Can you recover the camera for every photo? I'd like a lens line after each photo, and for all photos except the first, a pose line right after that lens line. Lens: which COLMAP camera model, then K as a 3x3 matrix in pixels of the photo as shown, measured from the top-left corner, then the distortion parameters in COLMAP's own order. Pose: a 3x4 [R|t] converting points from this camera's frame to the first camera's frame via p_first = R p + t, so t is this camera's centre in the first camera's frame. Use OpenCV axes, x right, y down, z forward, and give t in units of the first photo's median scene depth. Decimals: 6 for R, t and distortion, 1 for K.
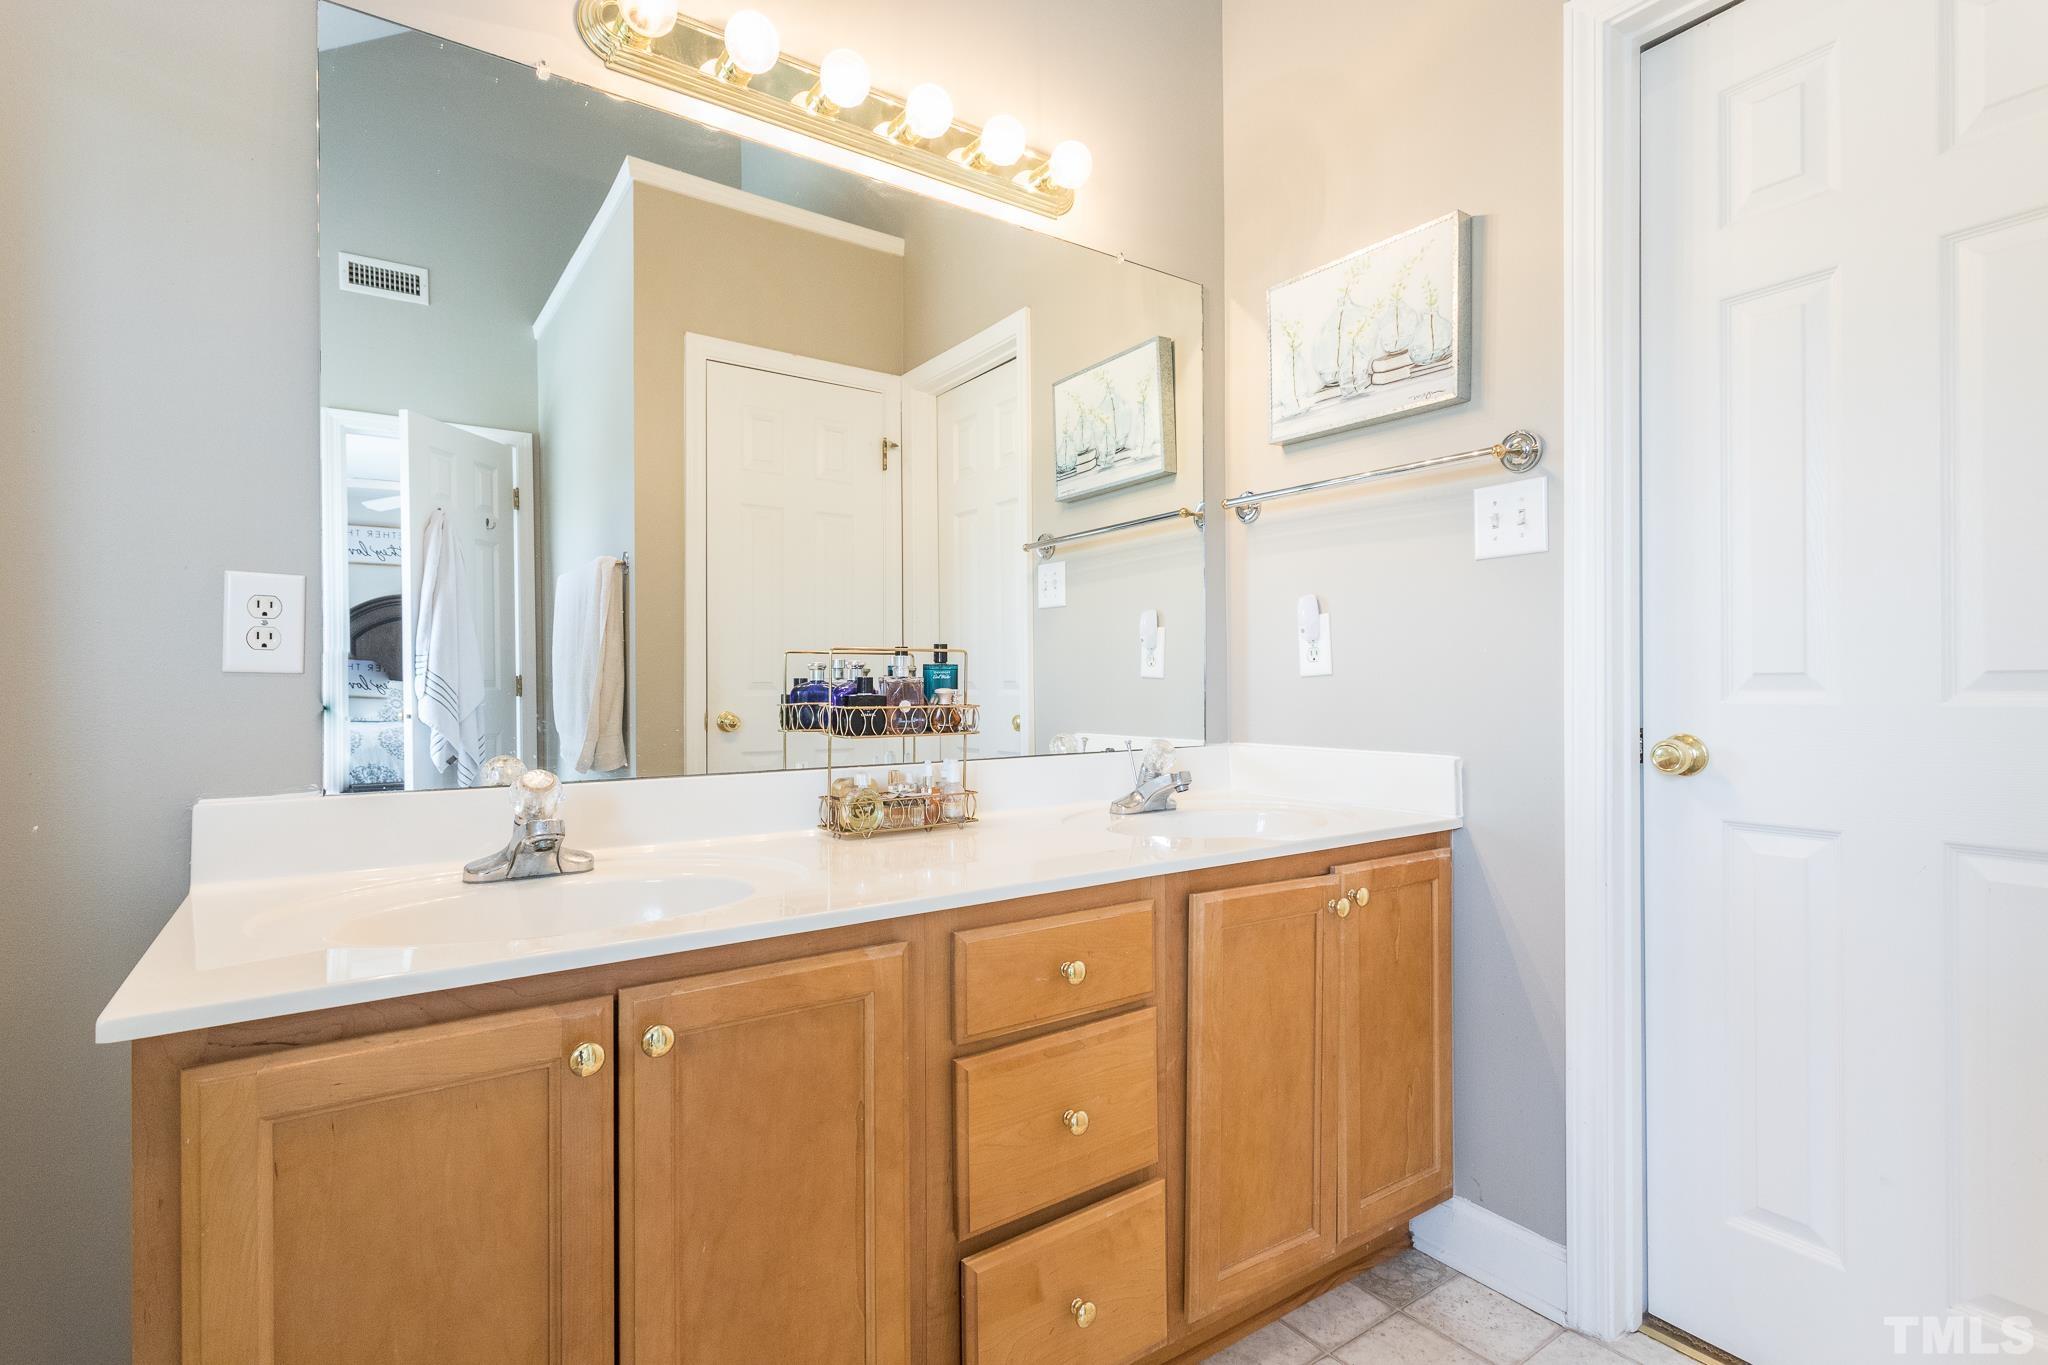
lens RADIAL K [[984.1, 0, 1020.0], [0, 984.1, 686.7], [0, 0, 1]] dist [0.002202, 0.001152]
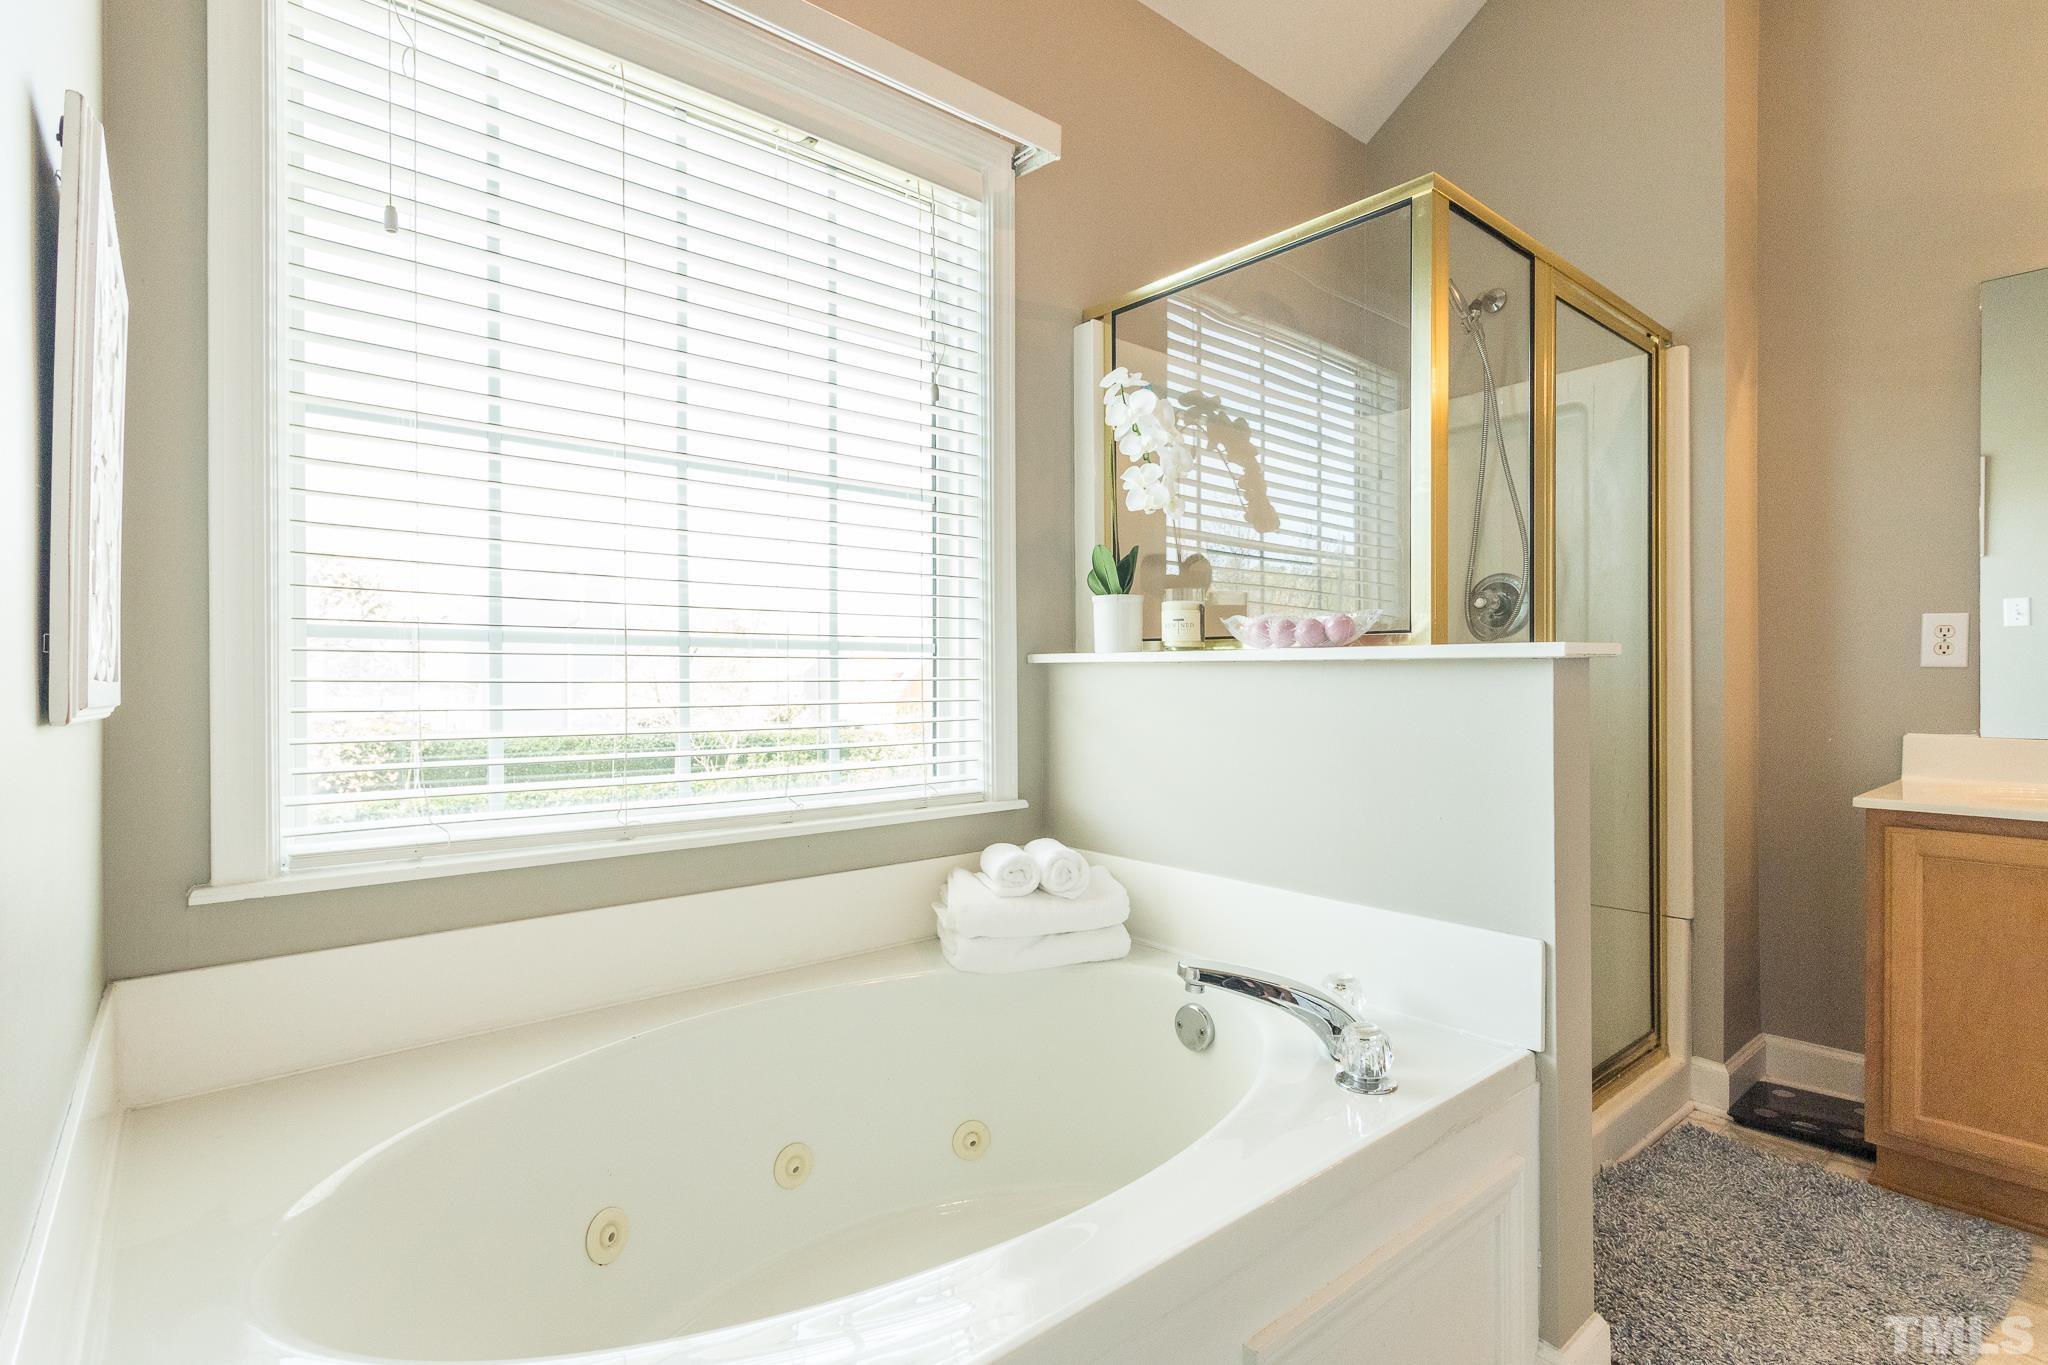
lens RADIAL K [[984.1, 0, 1019.1], [0, 984.1, 687.9], [0, 0, 1]] dist [0.002202, 0.001152]
pose [[0.111317, 0.010732, -0.993727, 1.049661], [-0.009748, 0.999905, 0.009707, 0.028069], [0.993737, 0.008607, 0.111411, -1.107999]]
